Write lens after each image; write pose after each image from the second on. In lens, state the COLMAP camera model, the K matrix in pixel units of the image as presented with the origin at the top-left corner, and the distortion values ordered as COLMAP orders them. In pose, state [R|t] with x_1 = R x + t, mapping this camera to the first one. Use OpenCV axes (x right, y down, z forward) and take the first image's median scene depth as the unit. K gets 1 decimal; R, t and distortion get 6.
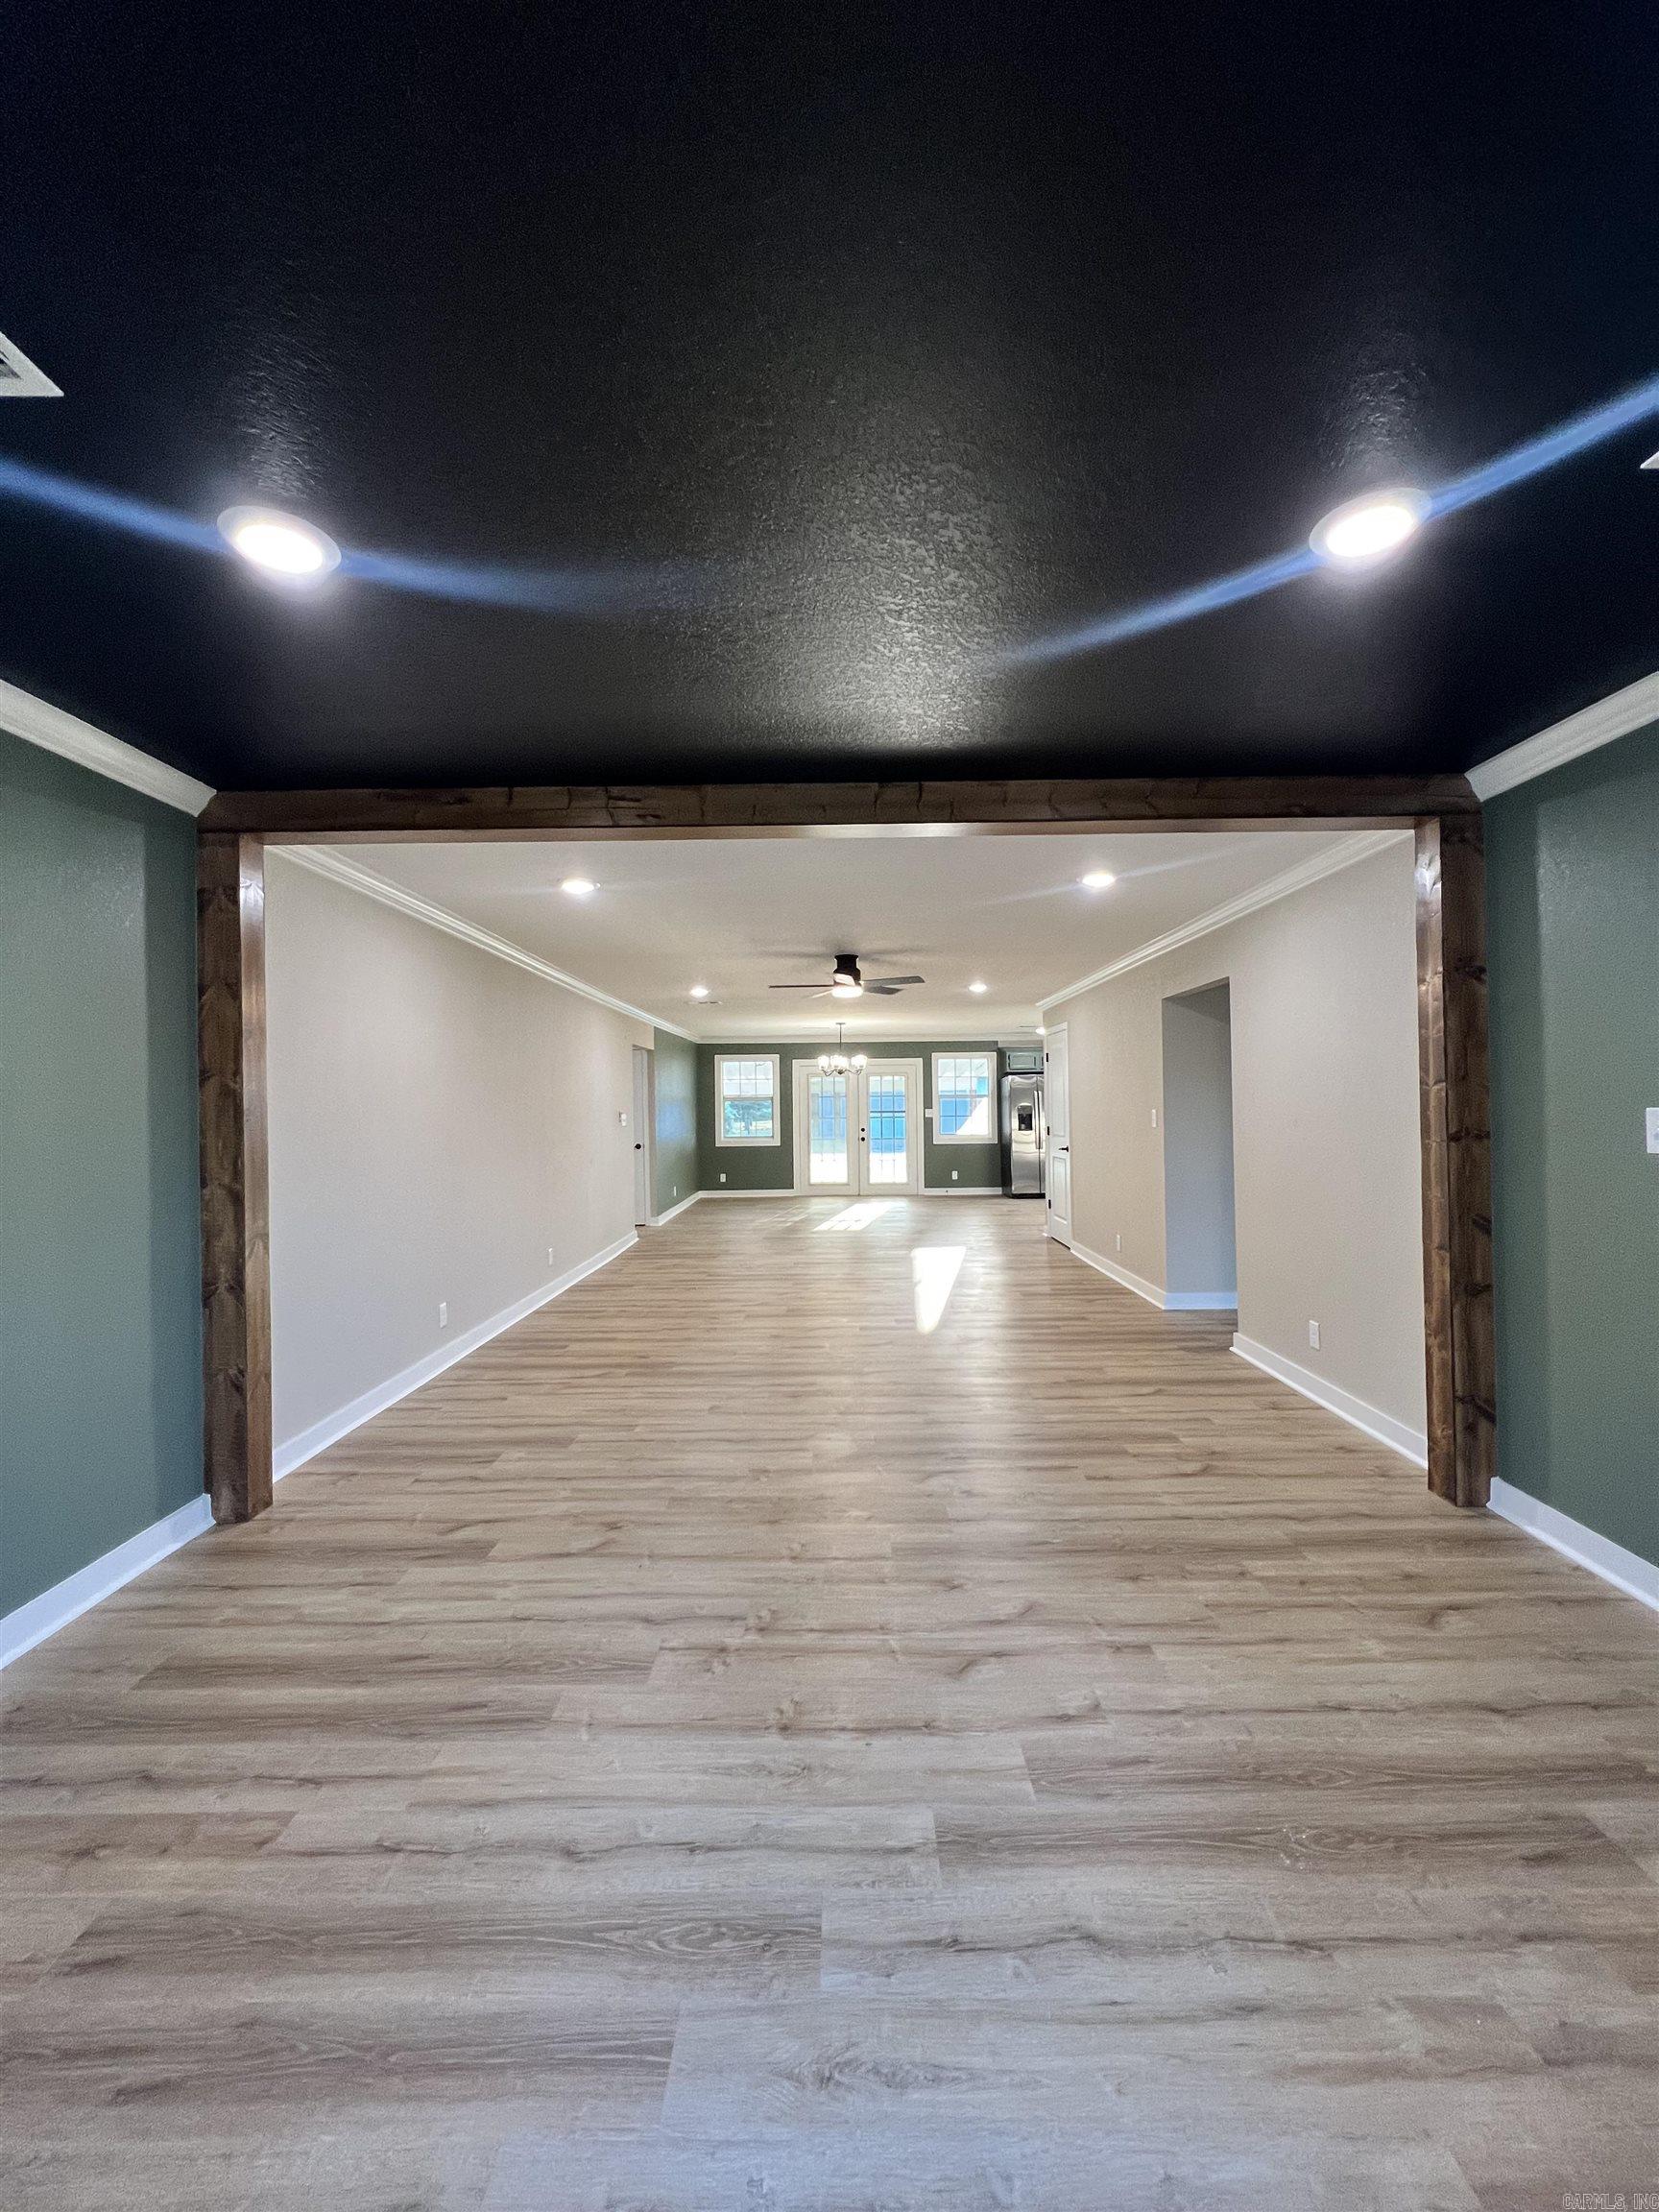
lens RADIAL K [[884.4, 0, 832.1], [0, 884.4, 1101.0], [0, 0, 1]] dist [-0.001876, 0.000950]
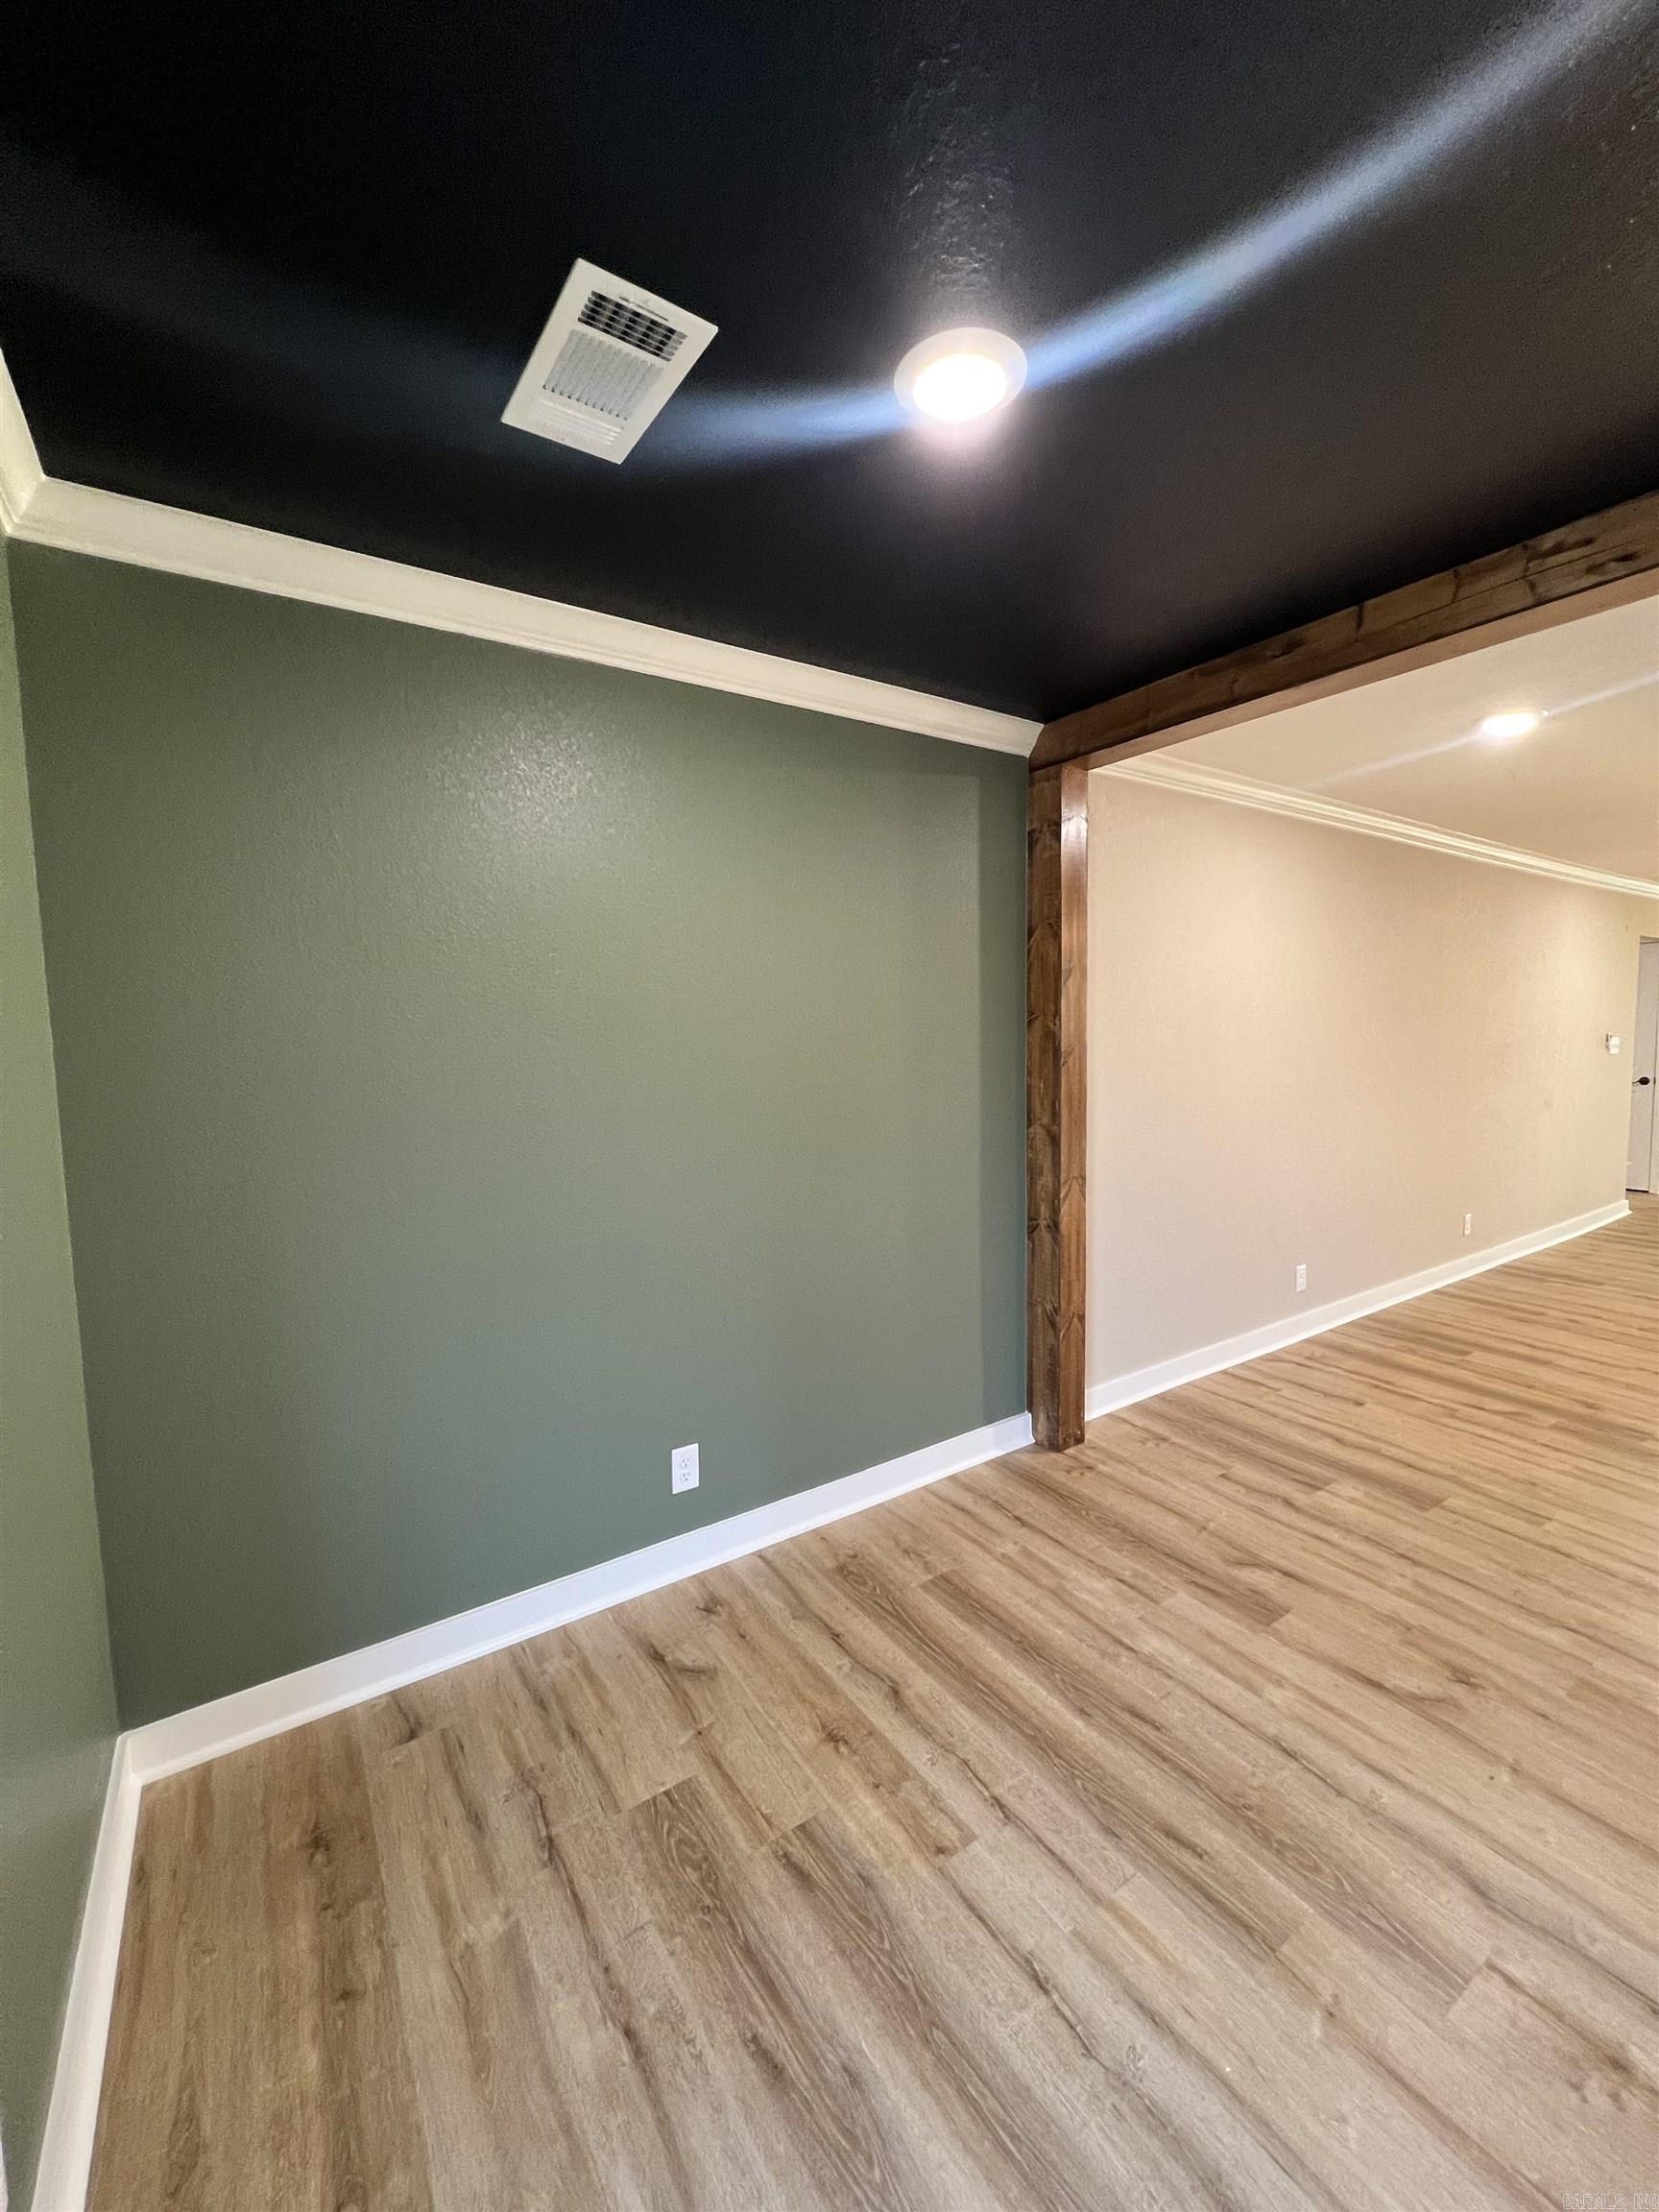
lens RADIAL K [[884.4, 0, 832.1], [0, 884.4, 1101.0], [0, 0, 1]] dist [-0.001876, 0.000950]
pose [[0.558449, 0.074126, -0.826220, 0.007595], [0.012583, 0.995128, 0.097785, -0.023338], [0.829443, -0.065004, 0.554796, 0.158378]]
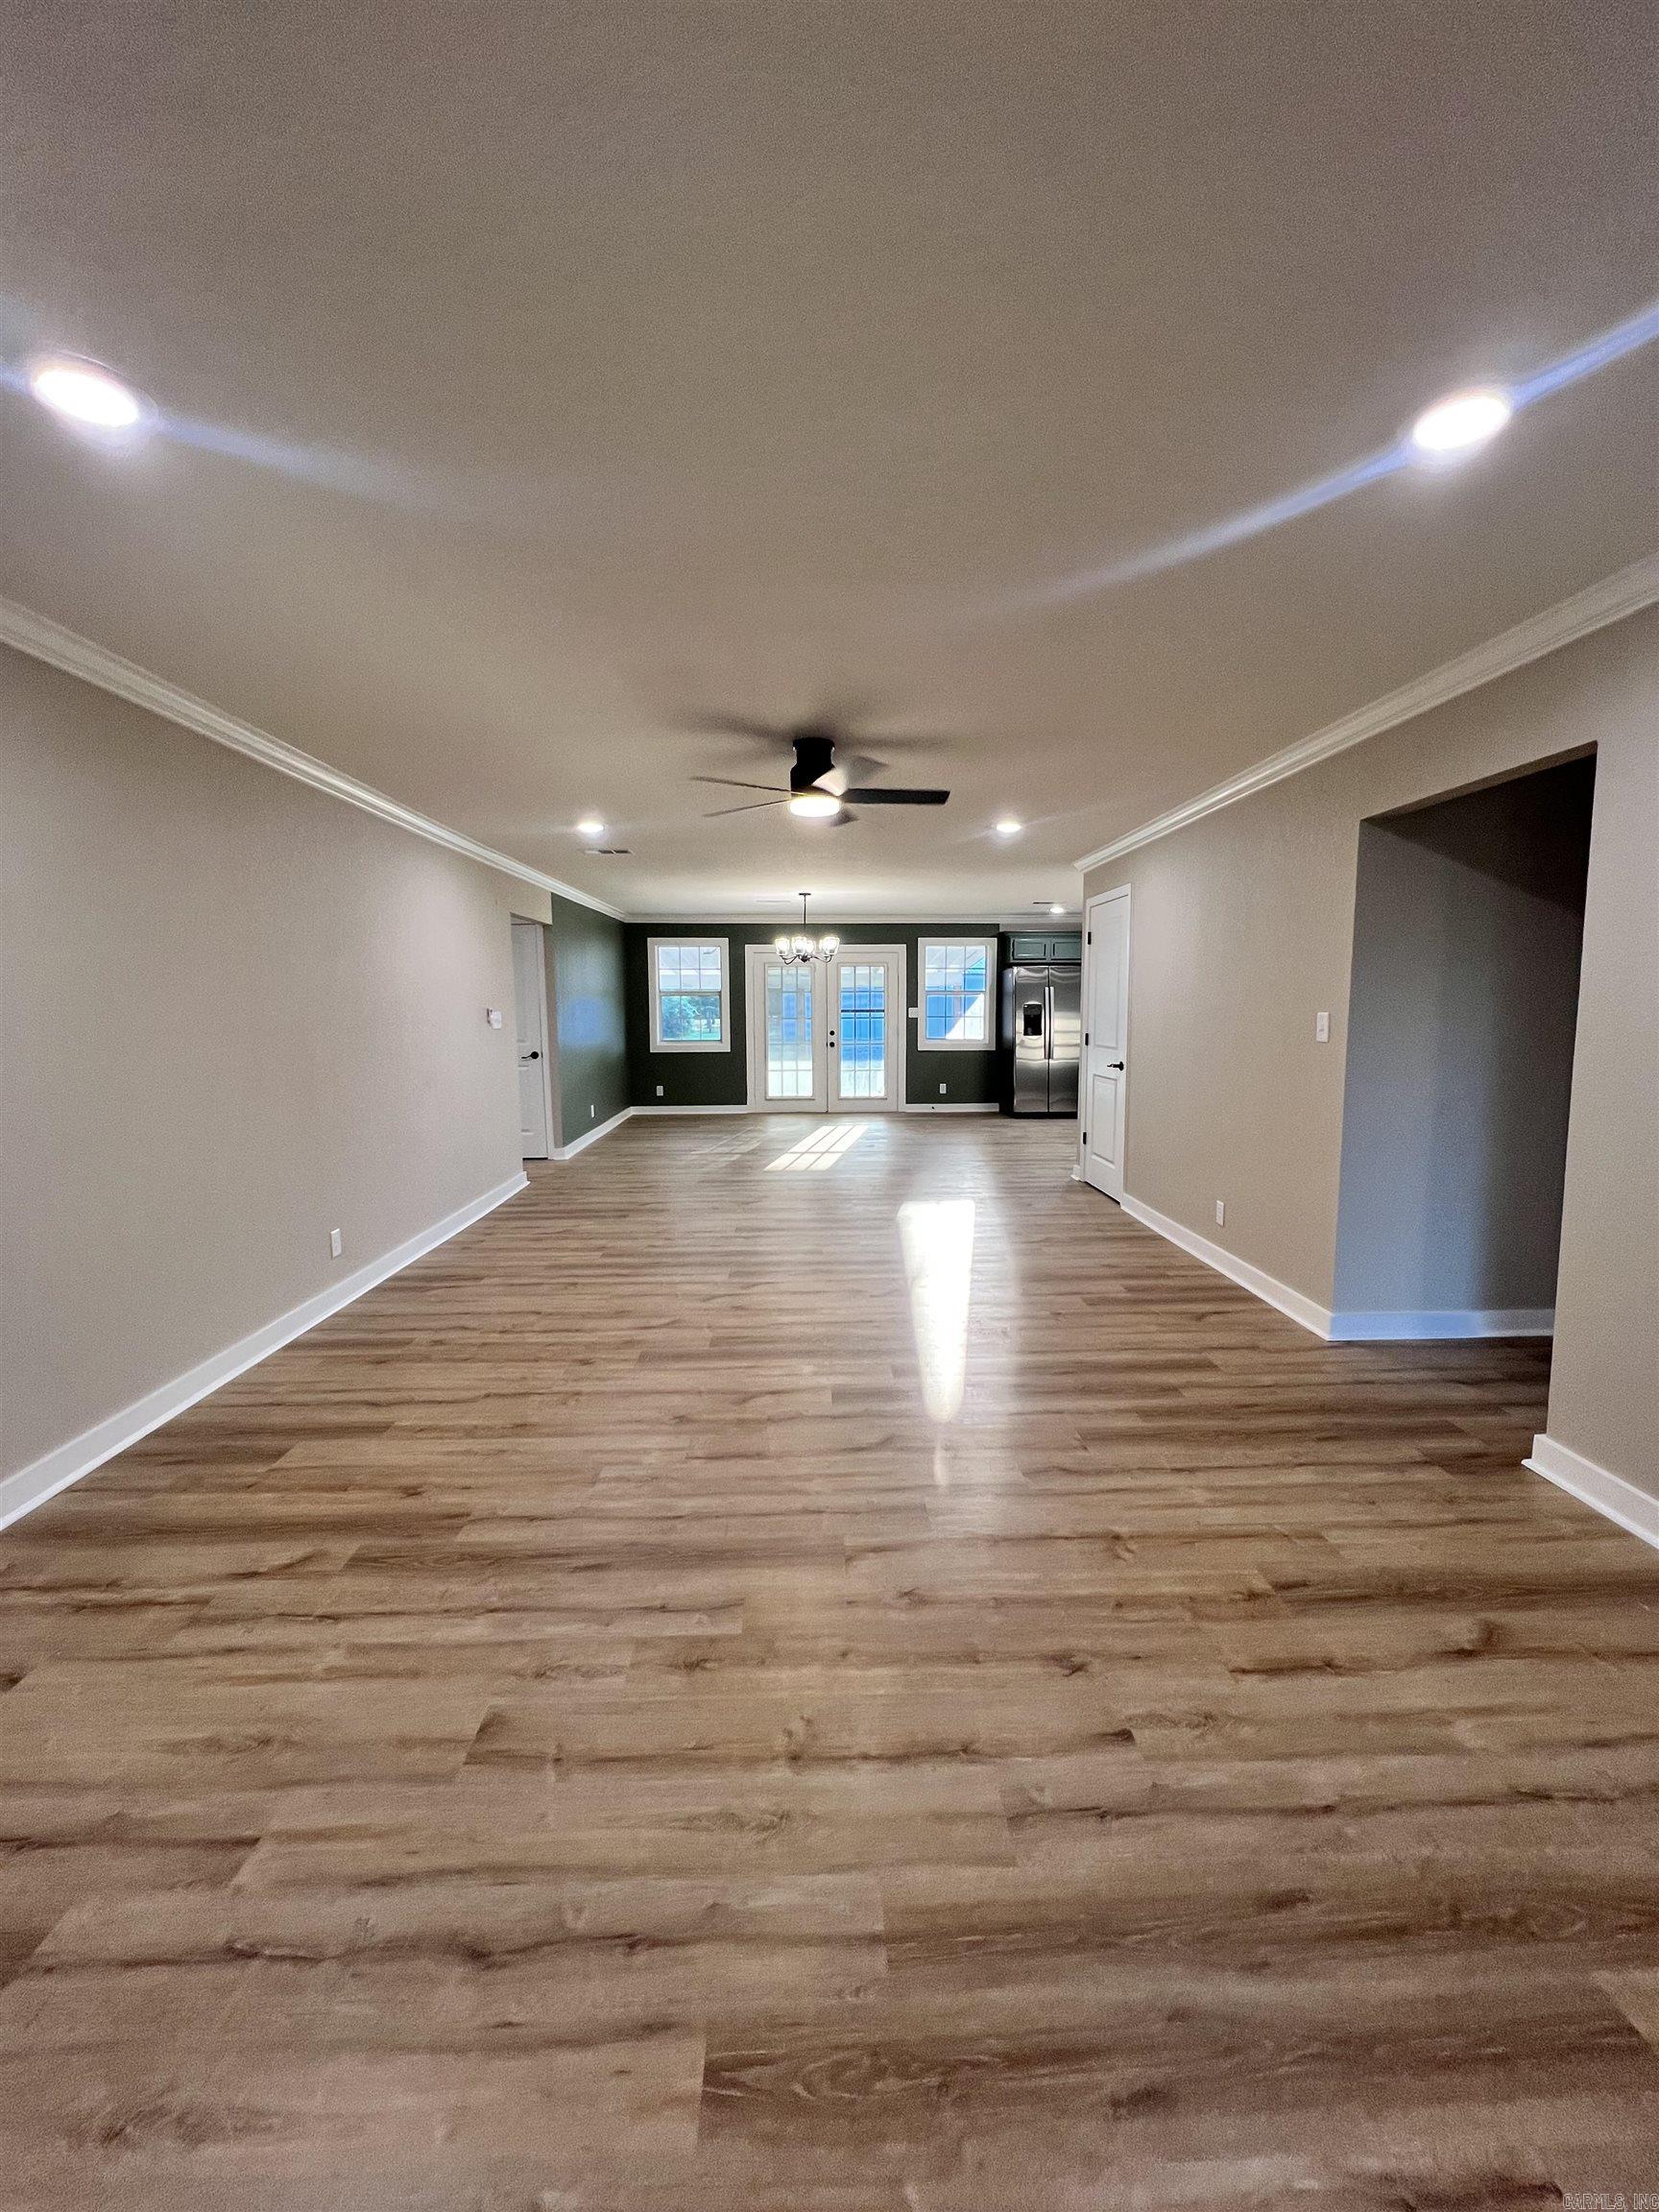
lens RADIAL K [[884.4, 0, 832.1], [0, 884.4, 1101.0], [0, 0, 1]] dist [-0.001876, 0.000950]
pose [[0.999218, 0.002772, 0.039437, 0.009364], [-0.007303, 0.993314, 0.115216, 0.003512], [-0.038853, -0.115413, 0.992557, 0.556501]]
